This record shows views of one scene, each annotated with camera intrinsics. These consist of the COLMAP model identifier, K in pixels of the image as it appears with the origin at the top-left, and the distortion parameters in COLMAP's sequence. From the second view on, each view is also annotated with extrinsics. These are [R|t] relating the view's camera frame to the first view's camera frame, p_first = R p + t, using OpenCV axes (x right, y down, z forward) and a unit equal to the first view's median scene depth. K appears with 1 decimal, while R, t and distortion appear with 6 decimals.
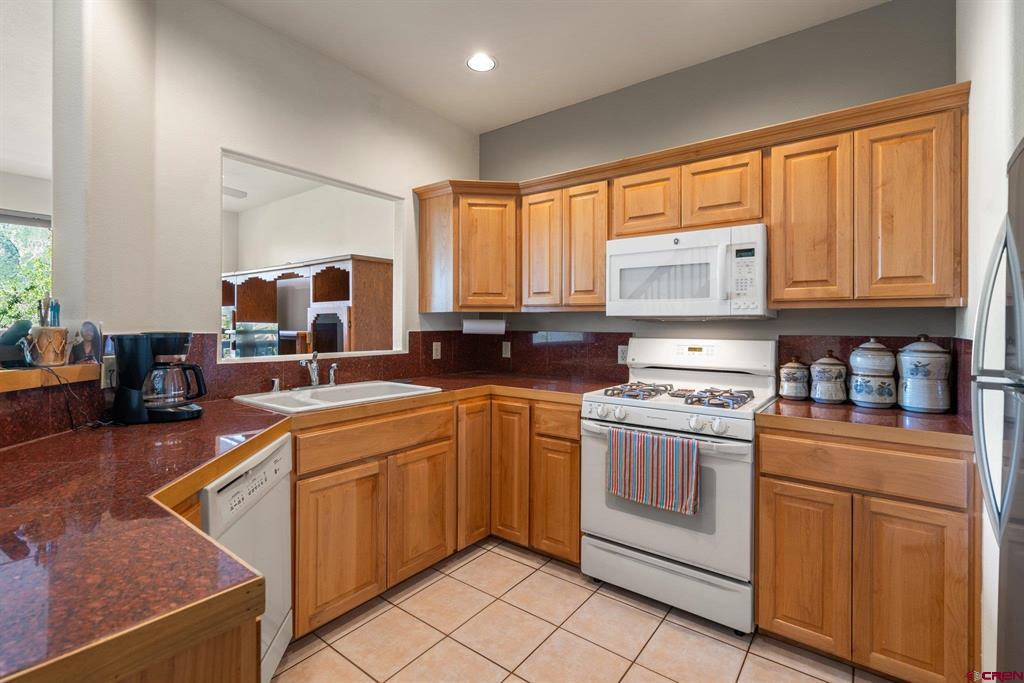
lens RADIAL K [[461.5, 0, 509.7], [0, 461.5, 330.3], [0, 0, 1]] dist [-0.001266, 0.000291]
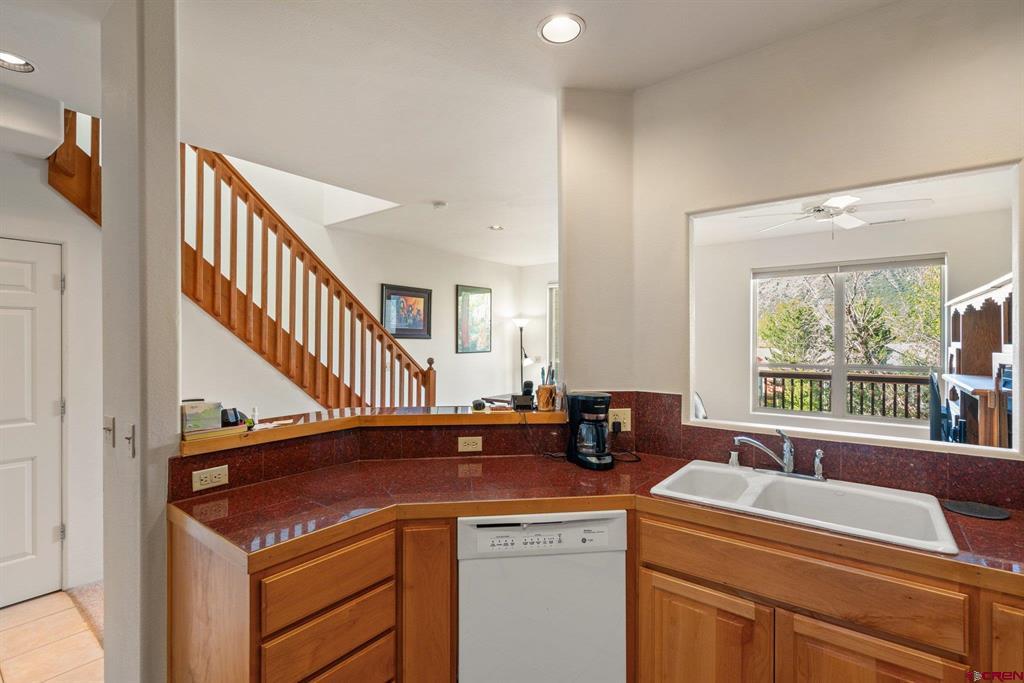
lens RADIAL K [[467.3, 0, 509.2], [0, 467.3, 337.9], [0, 0, 1]] dist [-0.003798, 0.000656]
pose [[-0.008721, -0.009663, -0.999915, 0.305696], [-0.009164, 0.999912, -0.009583, -0.078721], [0.999920, 0.009079, -0.008809, 0.445055]]
